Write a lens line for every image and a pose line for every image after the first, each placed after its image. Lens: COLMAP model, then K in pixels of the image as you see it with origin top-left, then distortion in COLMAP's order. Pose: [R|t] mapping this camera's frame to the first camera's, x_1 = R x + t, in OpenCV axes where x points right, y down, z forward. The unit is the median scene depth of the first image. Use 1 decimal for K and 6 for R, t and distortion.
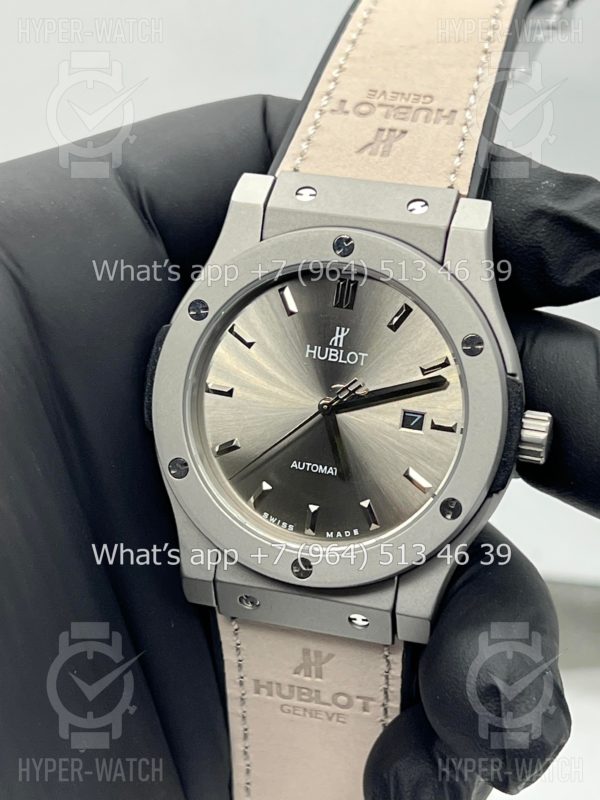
lens RADIAL K [[1784.0, 0, 287.0], [0, 1784.0, 400.4], [0, 0, 1]] dist [0.102916, 0.582163]
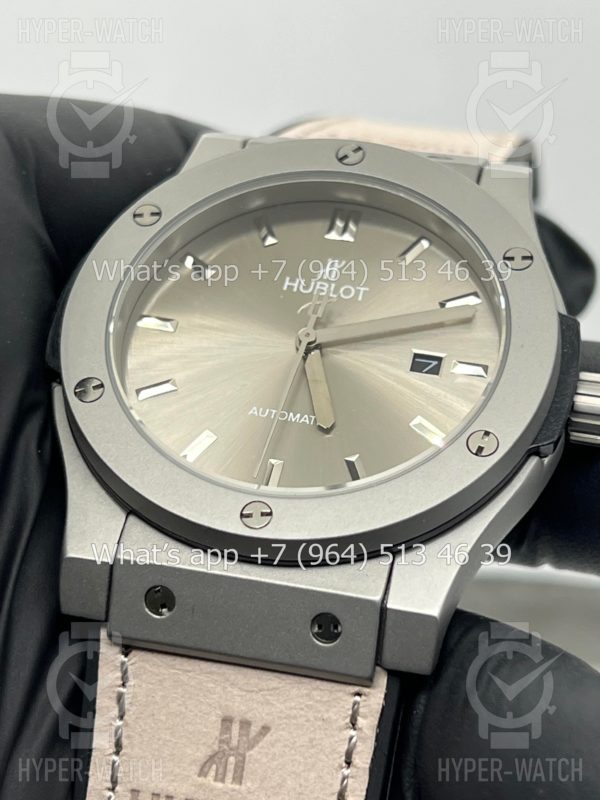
lens RADIAL K [[1784.0, 0, 287.0], [0, 1784.0, 400.4], [0, 0, 1]] dist [0.102916, 0.582163]
pose [[0.983588, 0.158499, 0.086211, -0.044194], [-0.080904, 0.814522, -0.574464, 0.436298], [-0.161272, 0.558061, 0.813977, 0.424480]]
